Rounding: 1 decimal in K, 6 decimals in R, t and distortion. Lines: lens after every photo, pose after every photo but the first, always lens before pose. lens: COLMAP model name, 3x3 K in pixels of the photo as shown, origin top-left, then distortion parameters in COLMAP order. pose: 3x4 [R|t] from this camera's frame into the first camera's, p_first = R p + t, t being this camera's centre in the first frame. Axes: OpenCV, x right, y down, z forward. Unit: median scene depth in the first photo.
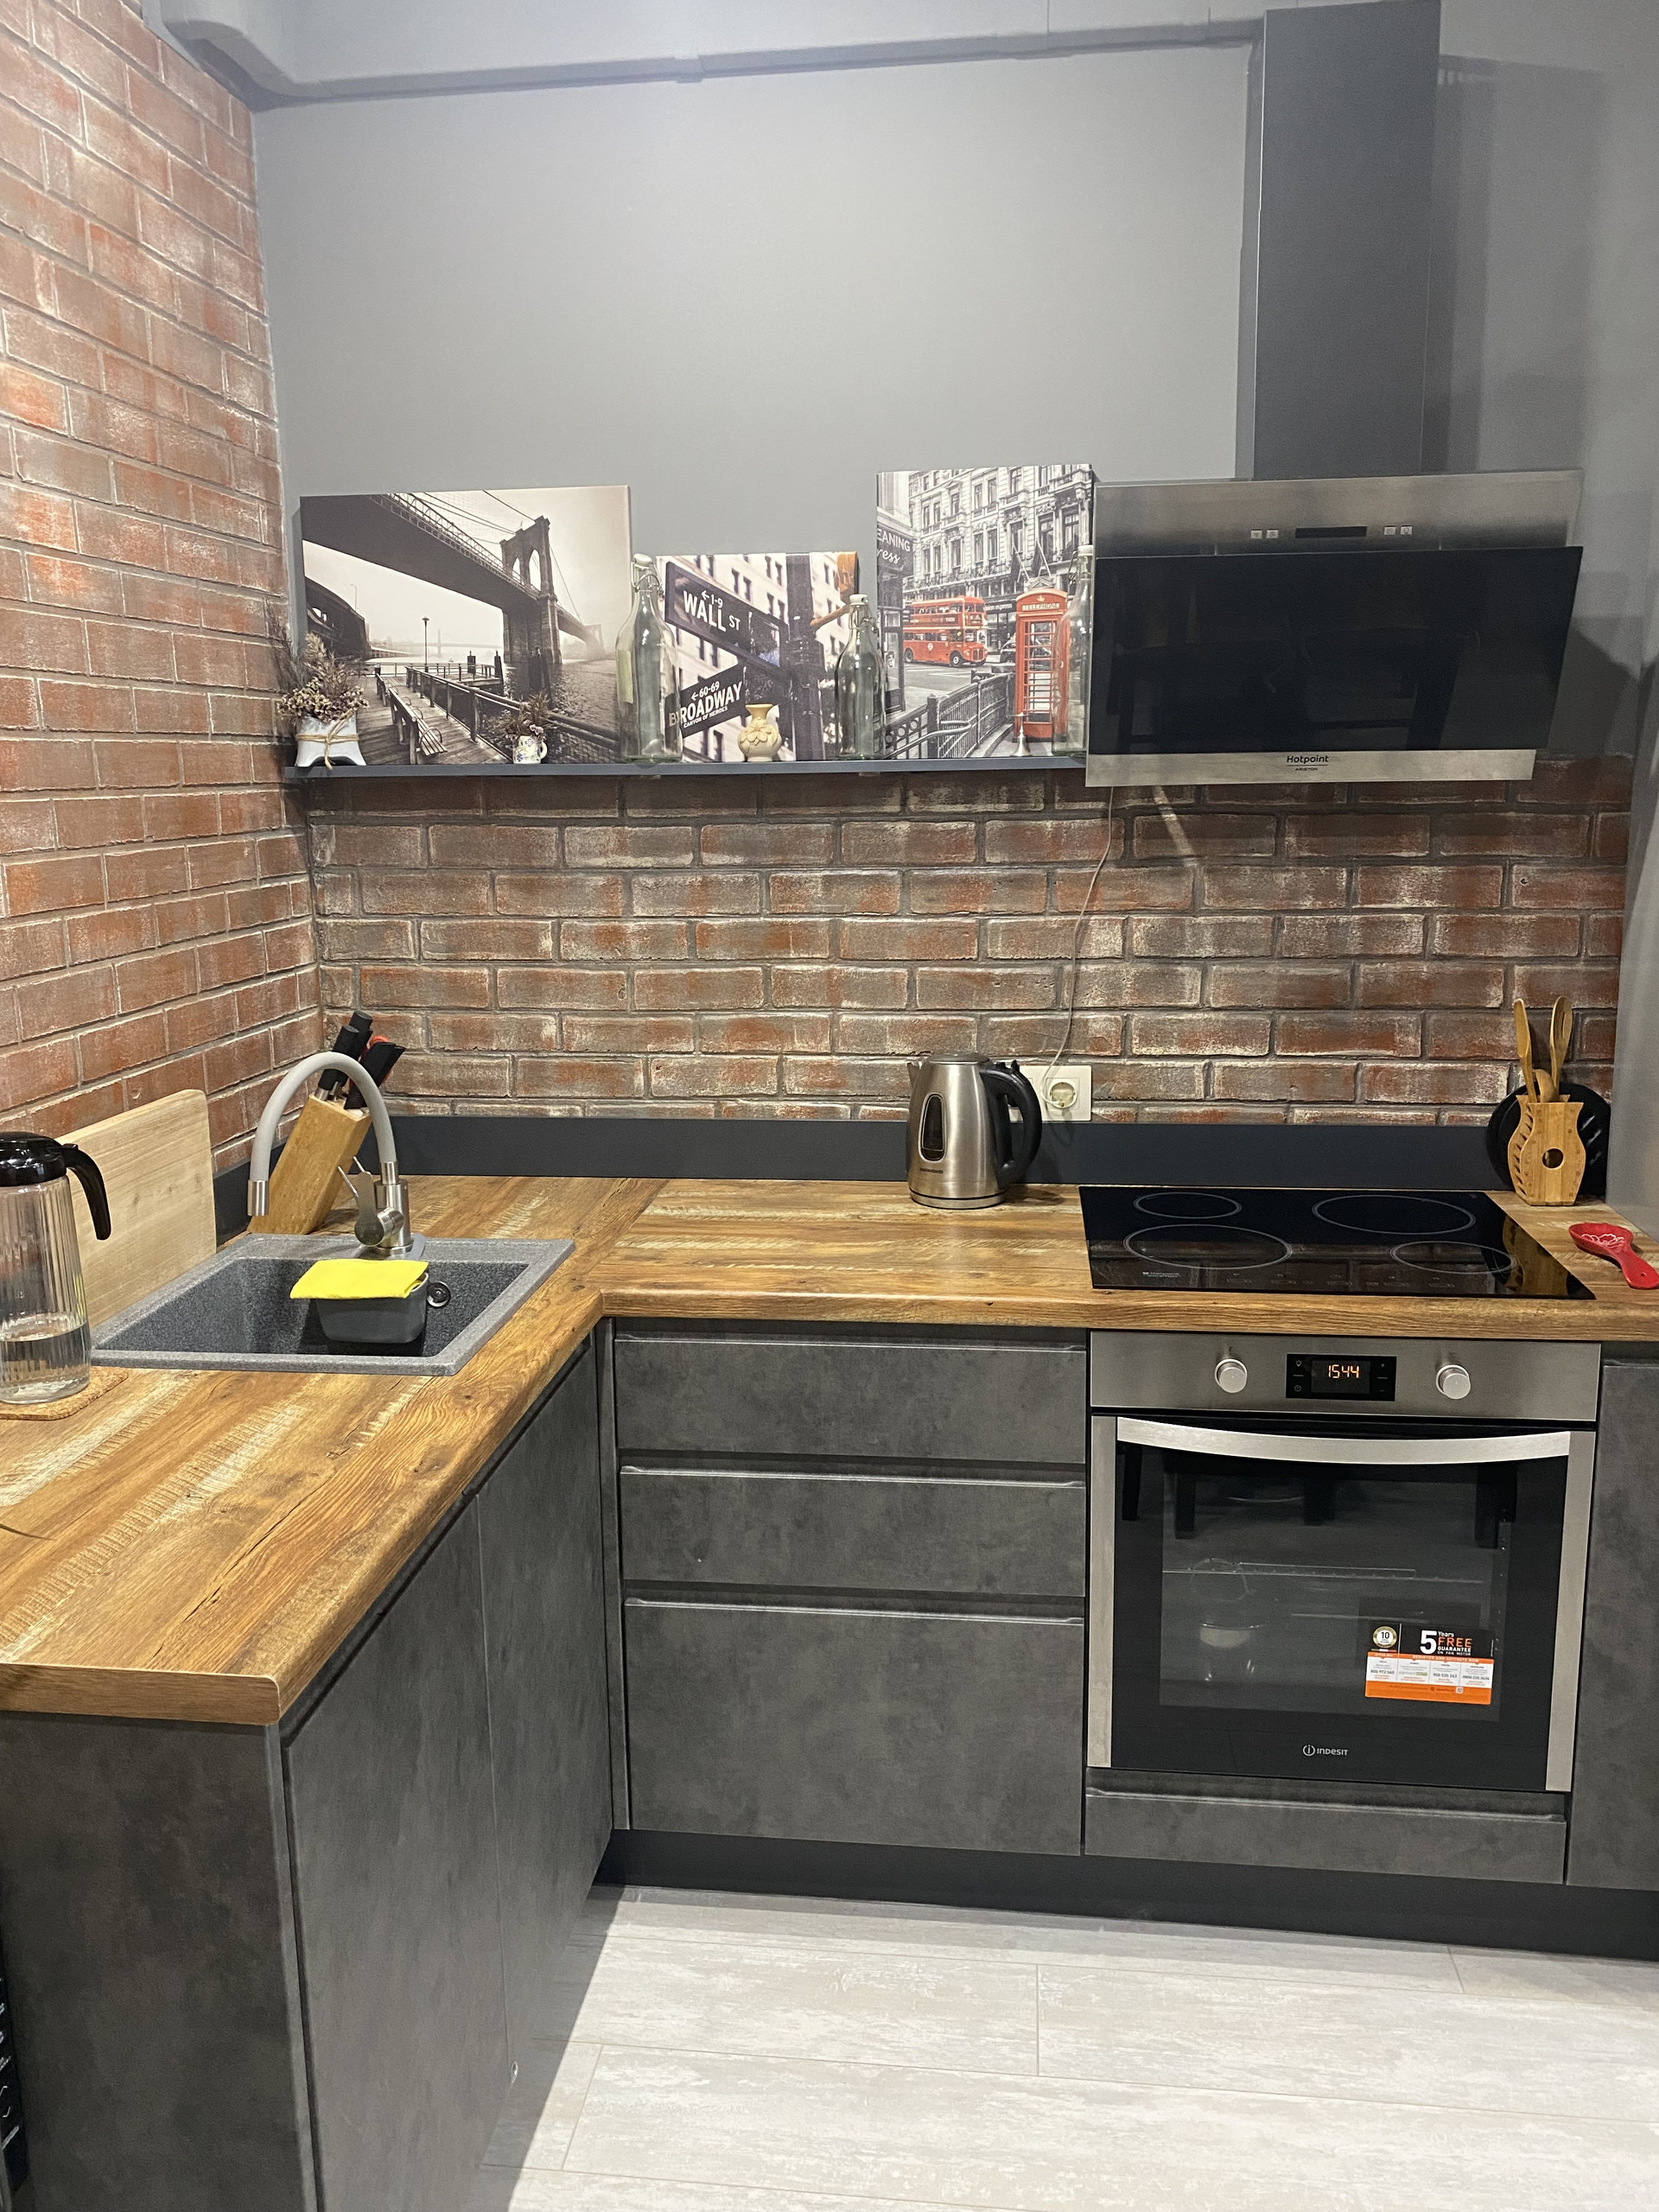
lens RADIAL K [[1692.6, 0, 847.0], [0, 1692.6, 1108.3], [0, 0, 1]] dist [0.031659, -0.048233]
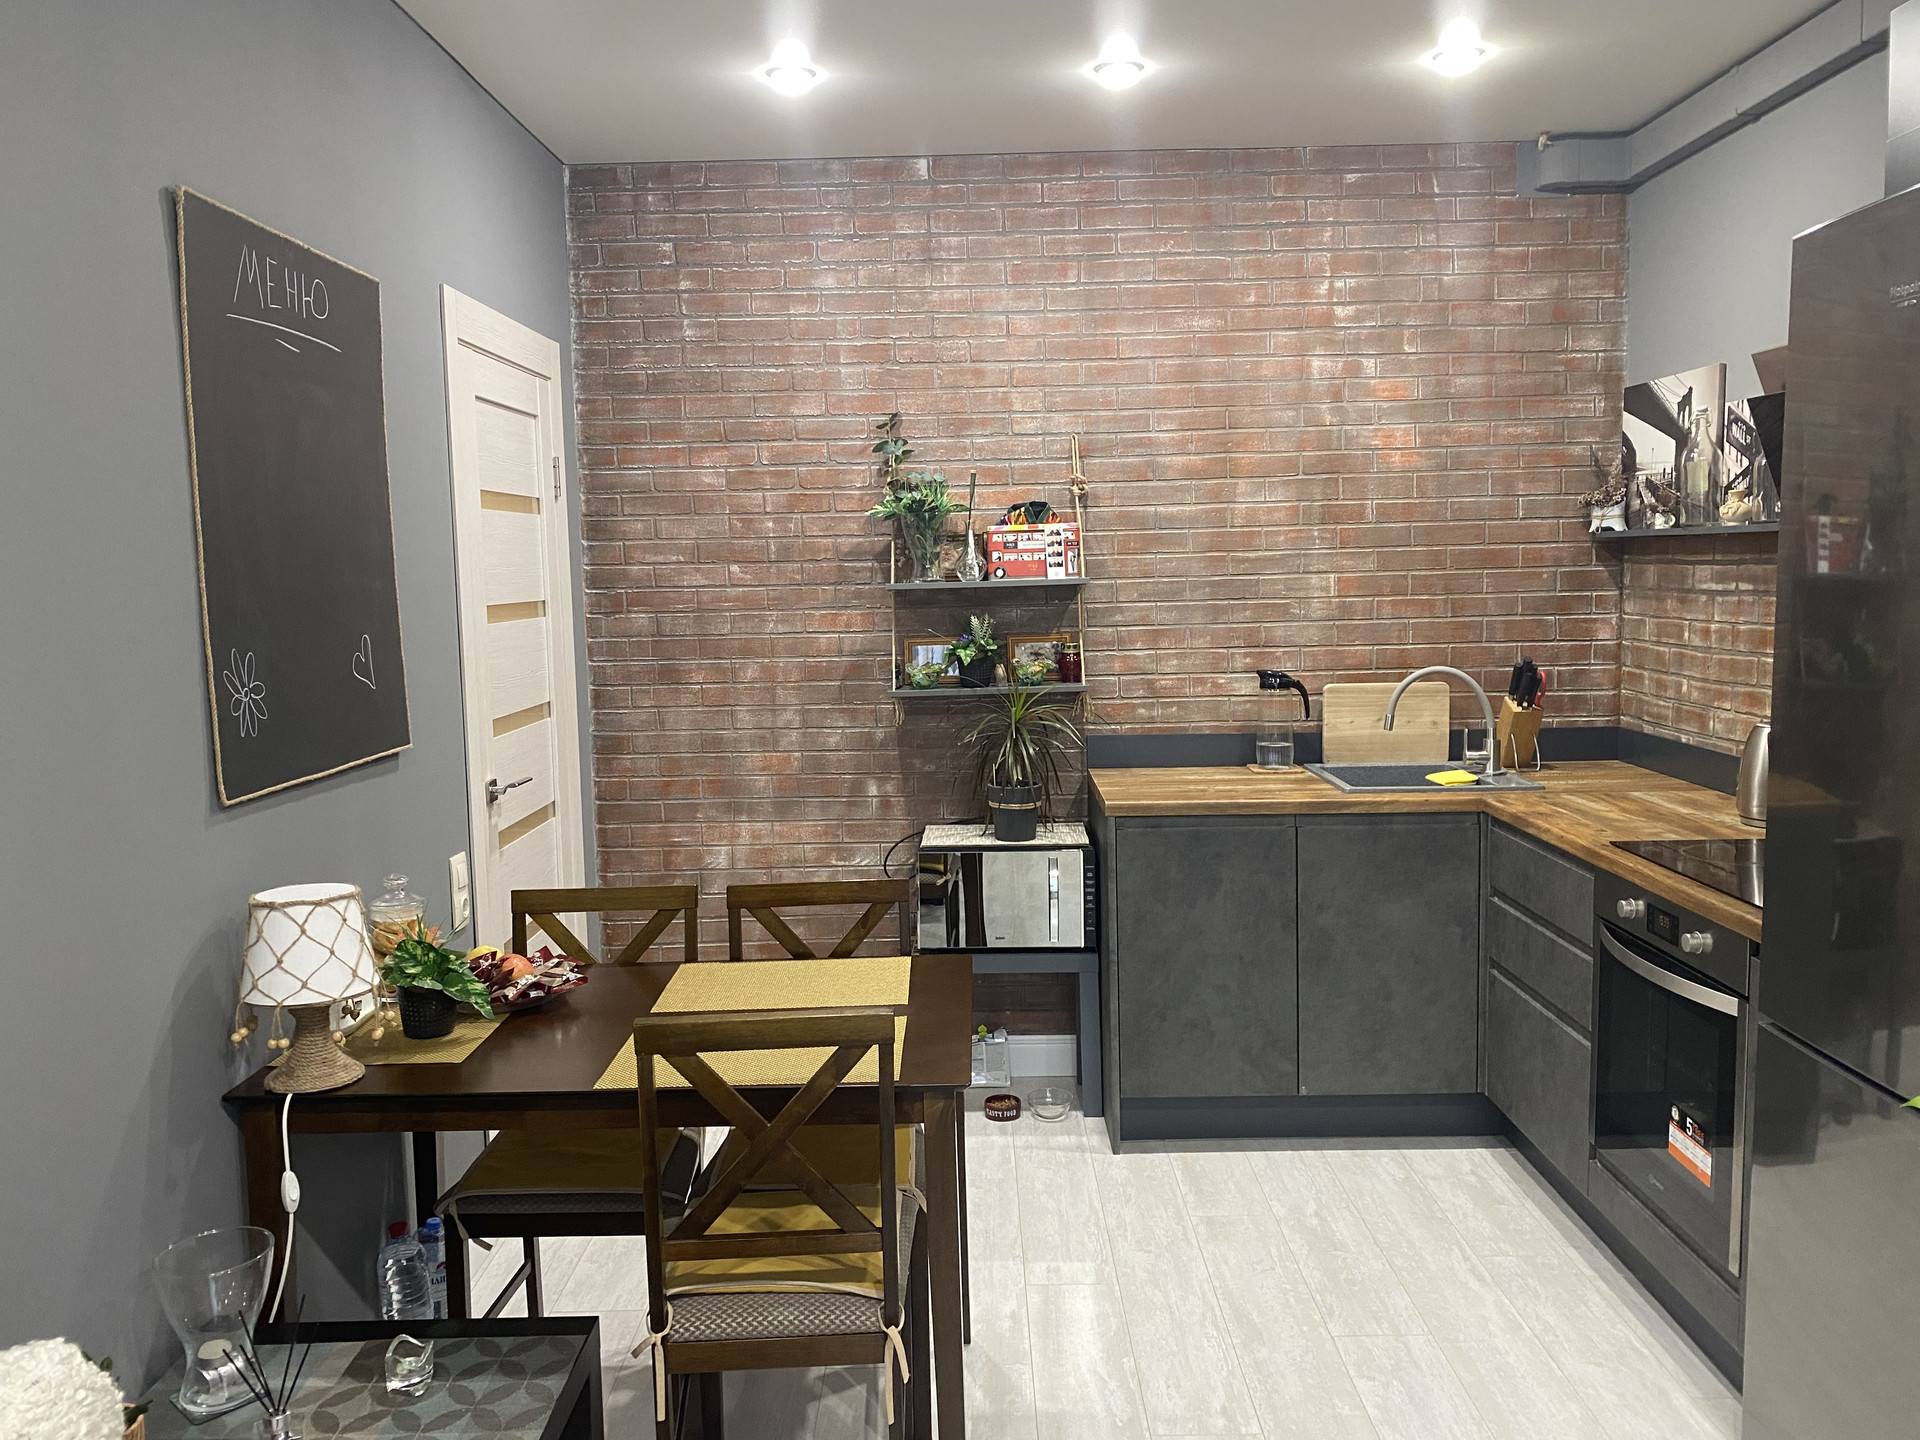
lens RADIAL K [[1469.2, 0, 957.6], [0, 1469.2, 718.1], [0, 0, 1]] dist [0.031659, -0.048233]
pose [[0.105623, 0.112900, -0.987976, 1.251093], [-0.179373, 0.979400, 0.092744, -0.025567], [0.978095, 0.167420, 0.123698, 0.147959]]
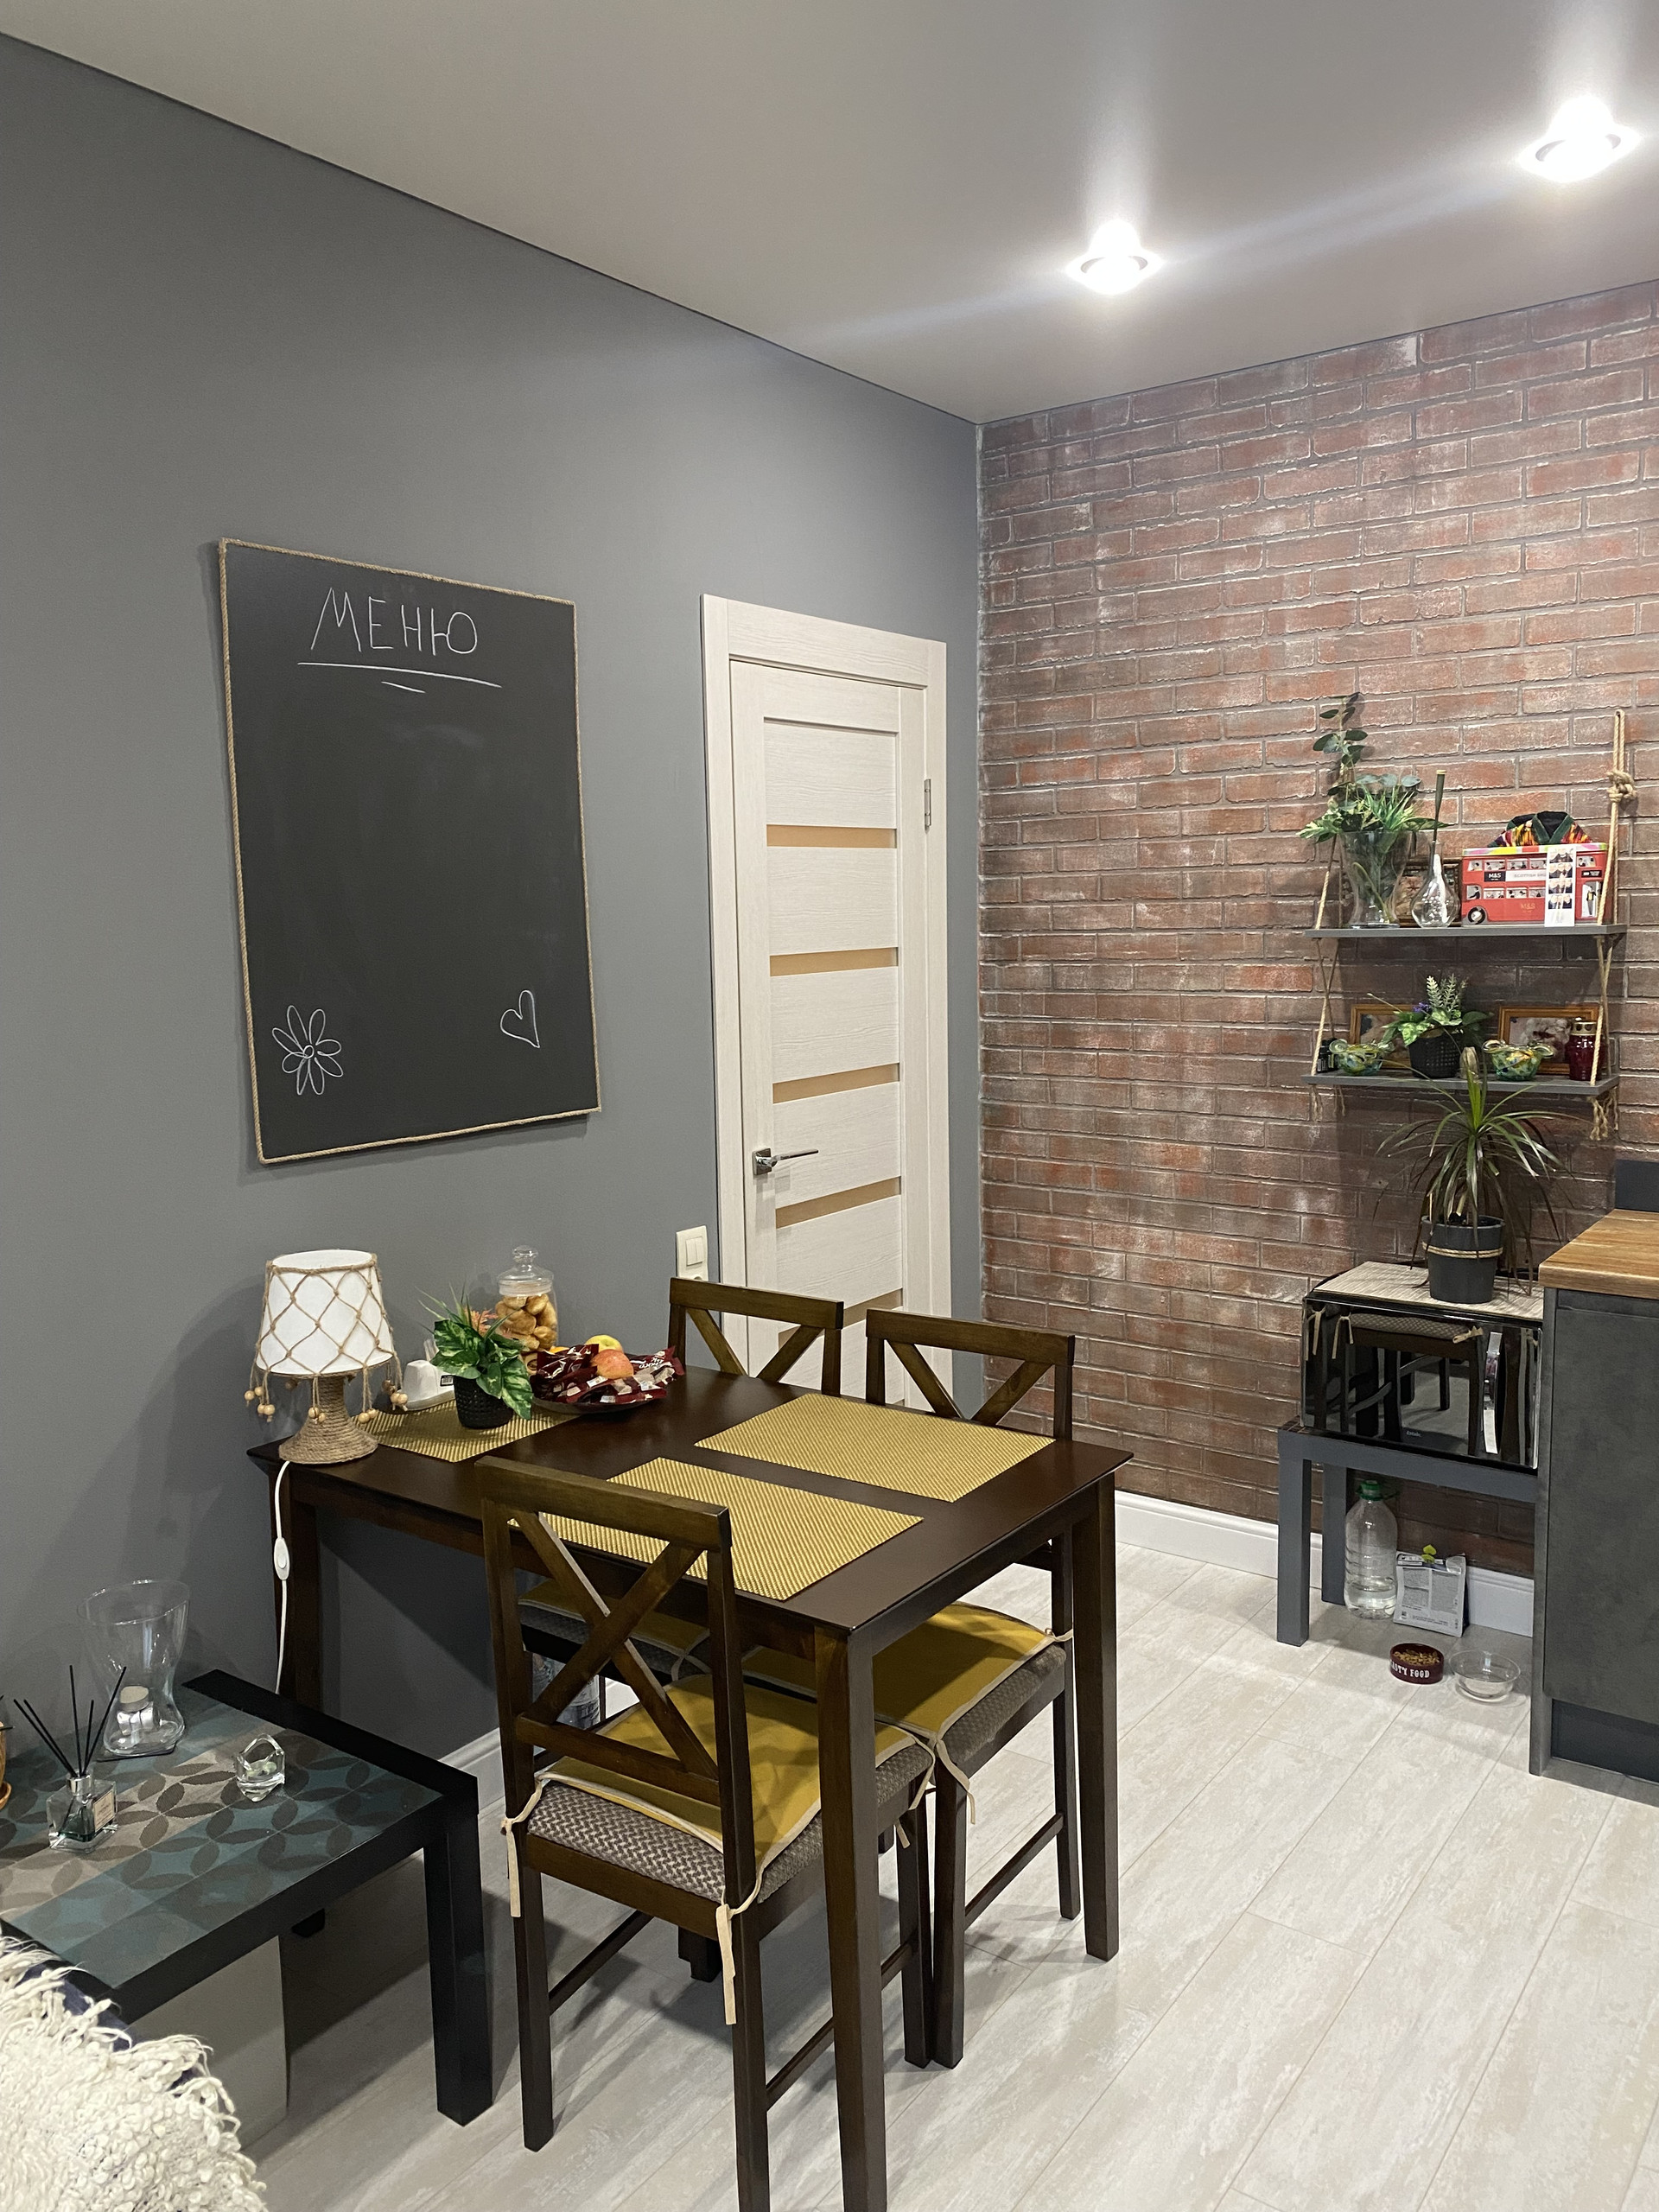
lens RADIAL K [[1692.6, 0, 809.6], [0, 1692.6, 1115.4], [0, 0, 1]] dist [0.031659, -0.048233]
pose [[-0.500337, 0.131322, -0.855814, 1.044145], [-0.146789, 0.961257, 0.233320, -0.122725], [0.853297, 0.242363, -0.461676, 0.565544]]
